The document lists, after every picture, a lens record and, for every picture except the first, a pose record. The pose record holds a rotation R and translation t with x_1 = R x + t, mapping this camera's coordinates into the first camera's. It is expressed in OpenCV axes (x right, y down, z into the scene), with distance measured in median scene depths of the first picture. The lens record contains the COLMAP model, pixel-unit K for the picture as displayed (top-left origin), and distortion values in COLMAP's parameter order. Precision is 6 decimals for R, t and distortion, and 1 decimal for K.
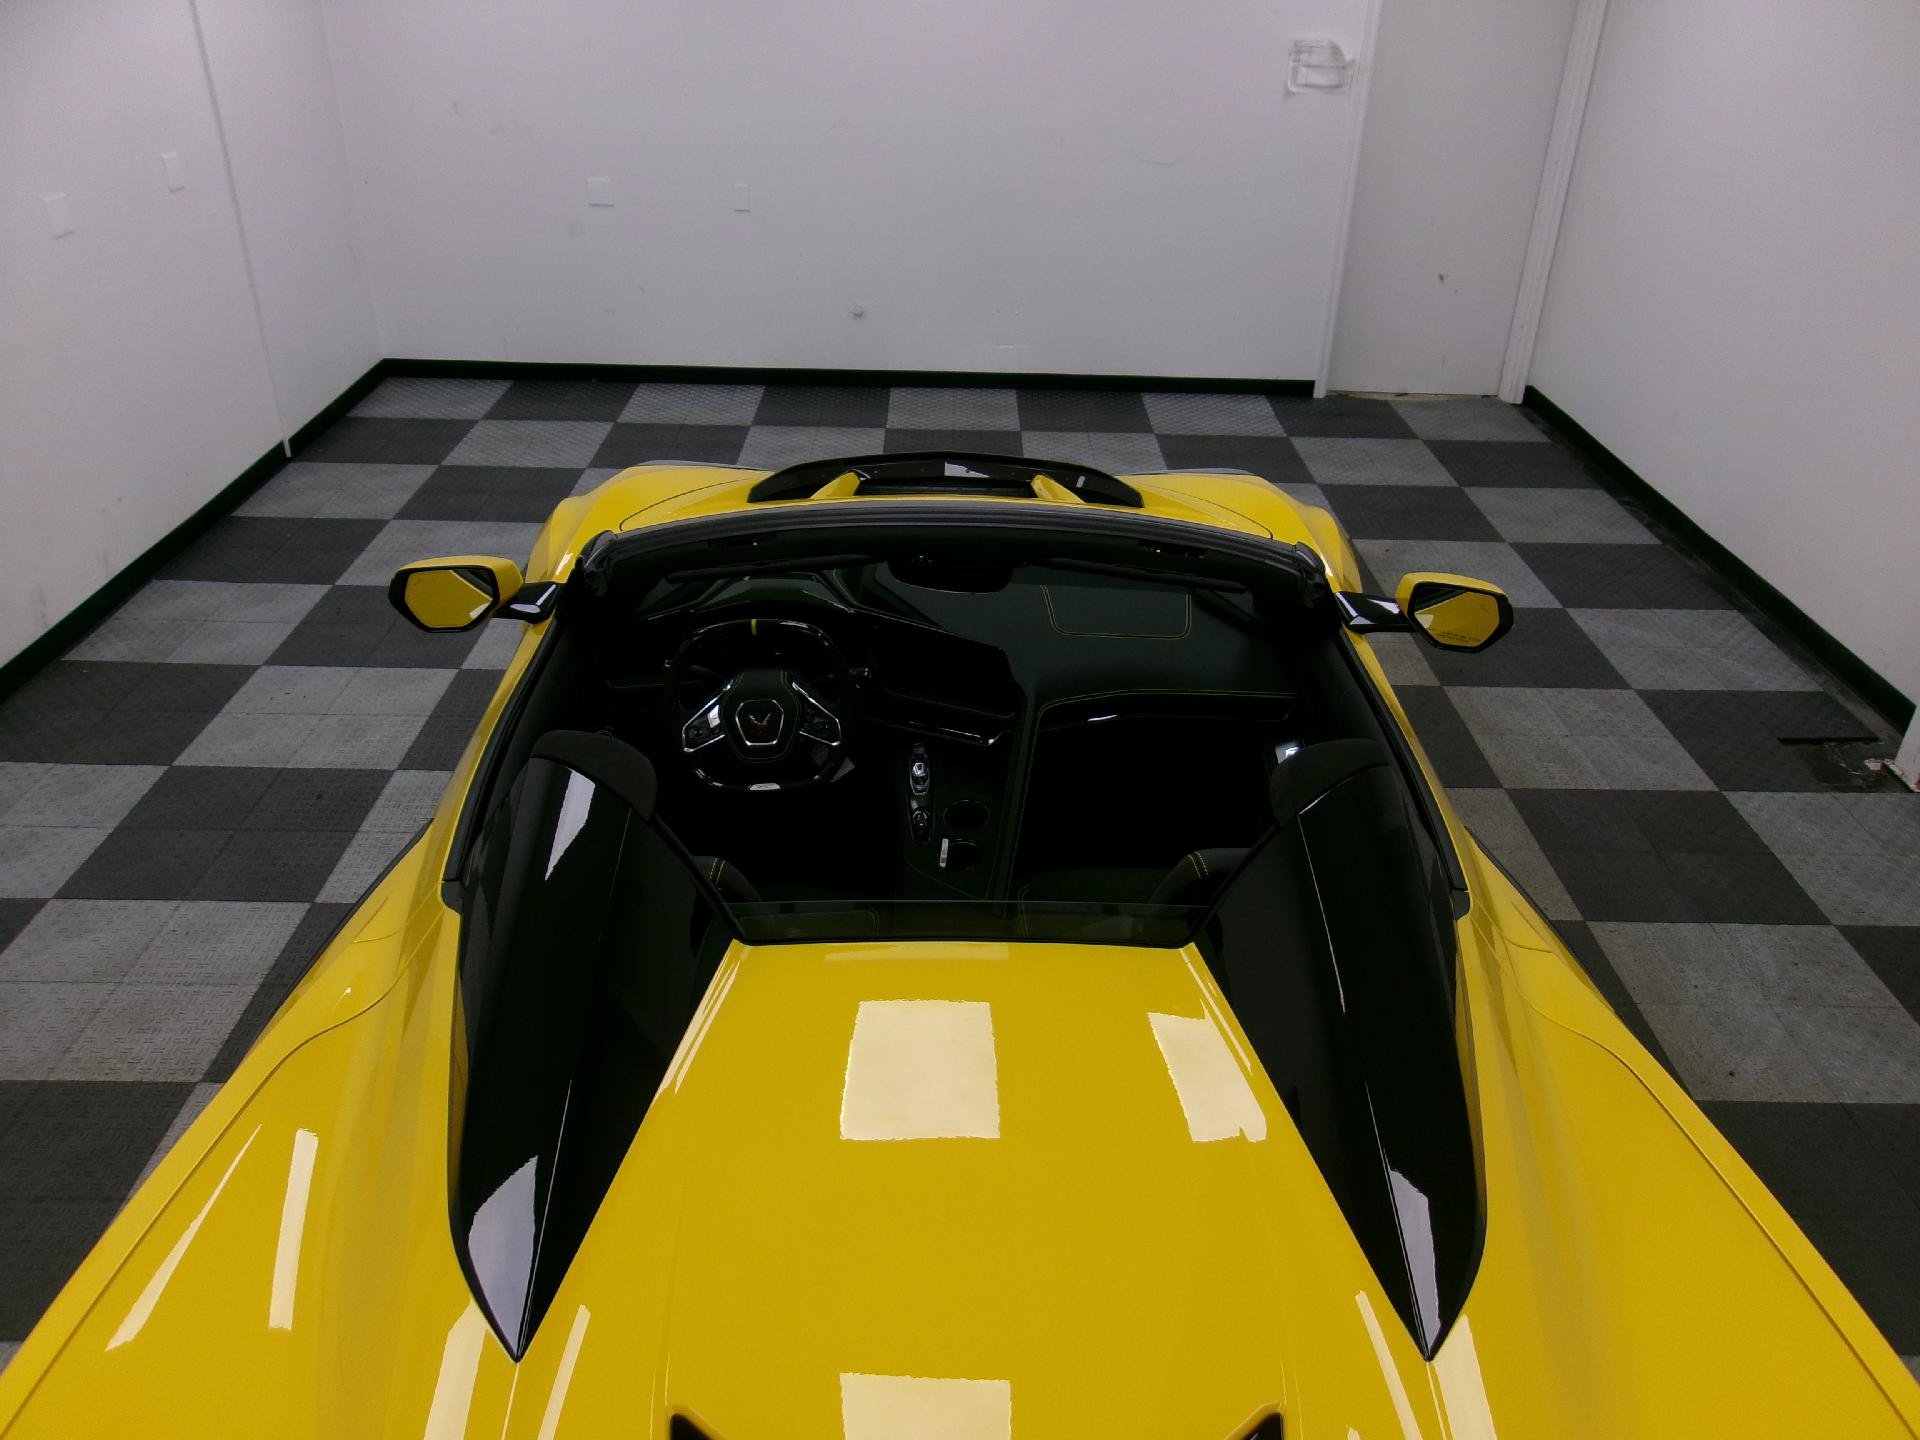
lens RADIAL K [[1498.6, 0, 971.5], [0, 1498.6, 716.1], [0, 0, 1]] dist [-0.027495, 0.046563]
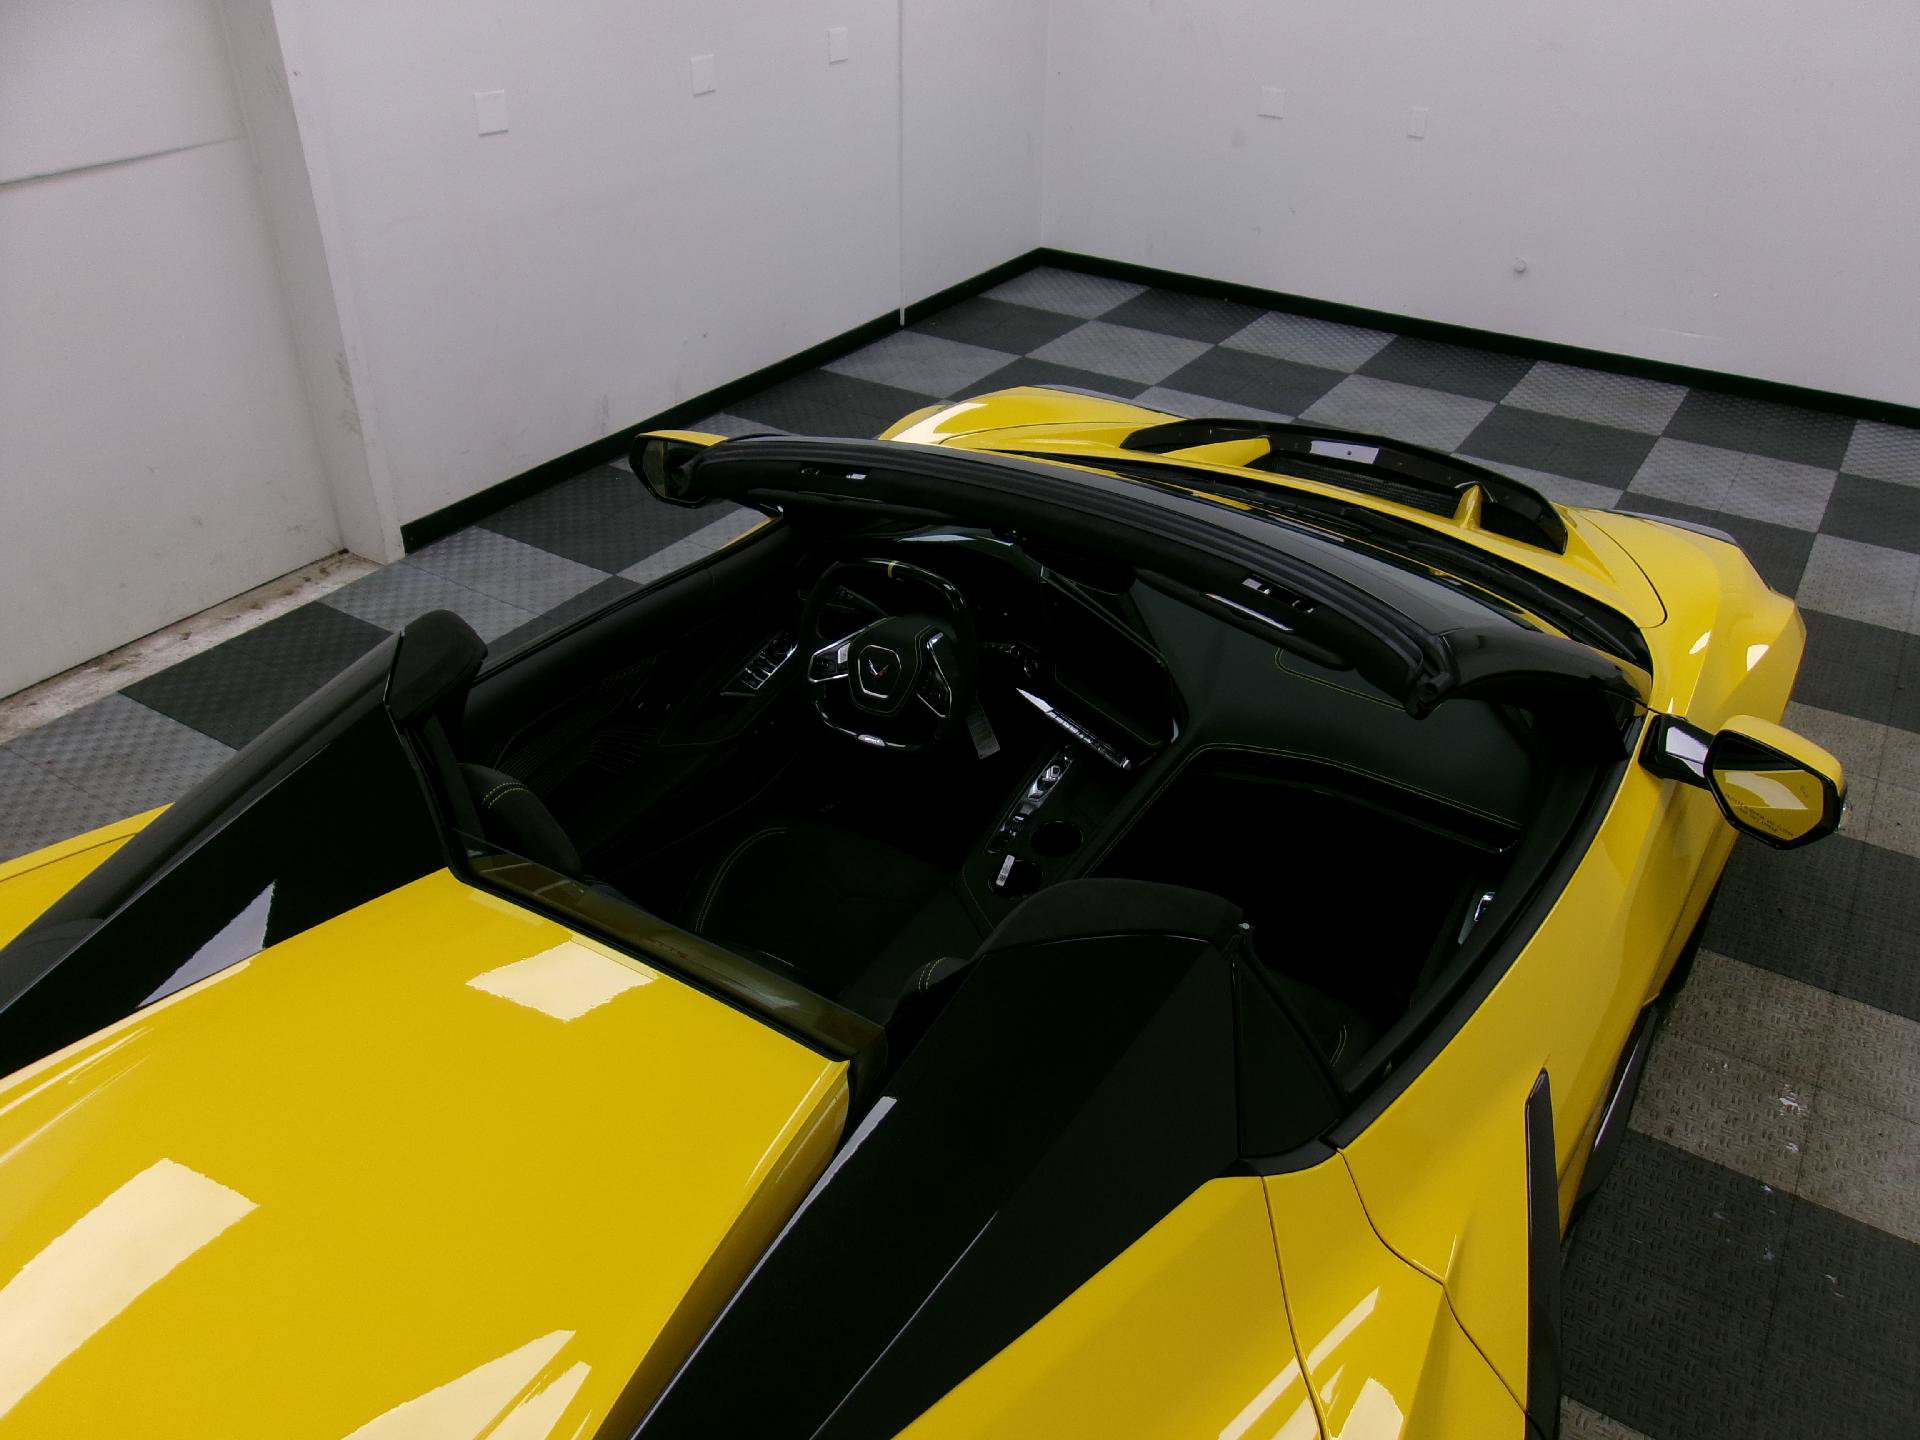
lens RADIAL K [[1498.6, 0, 948.9], [0, 1498.6, 716.3], [0, 0, 1]] dist [-0.027495, 0.046563]
pose [[0.839642, 0.280277, -0.465239, 0.147067], [-0.256840, 0.959637, 0.114587, -0.038212], [0.478576, 0.023280, 0.877737, 0.092173]]
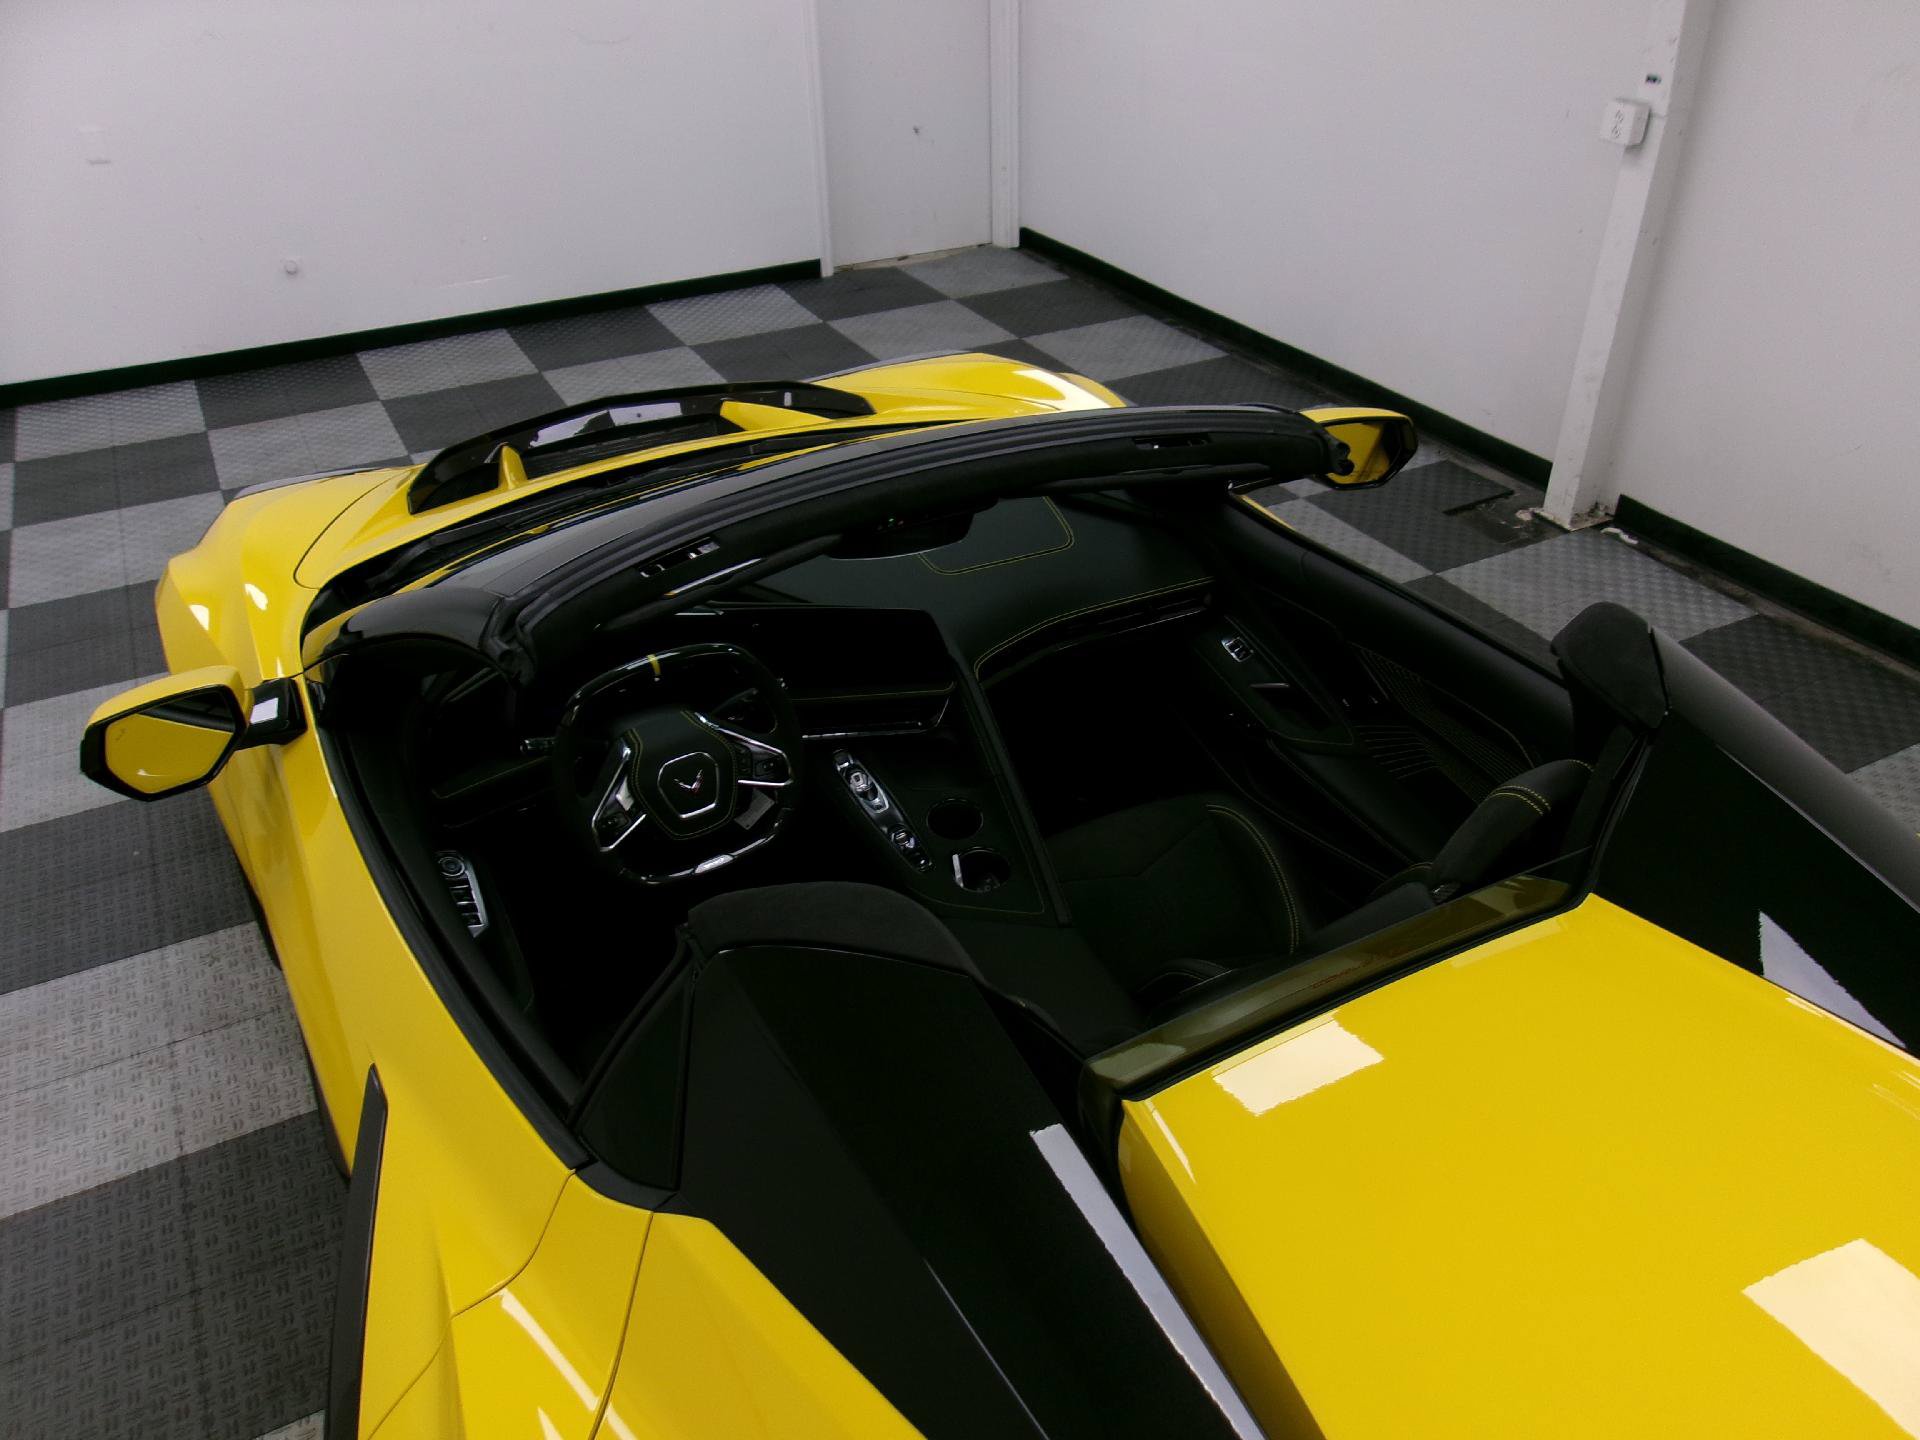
lens RADIAL K [[1498.6, 0, 977.0], [0, 1498.6, 732.8], [0, 0, 1]] dist [-0.027495, 0.046563]
pose [[0.892264, -0.280288, 0.353982, -0.119185], [0.253676, 0.959752, 0.120519, -0.033273], [-0.373515, -0.017739, 0.927455, 0.108955]]
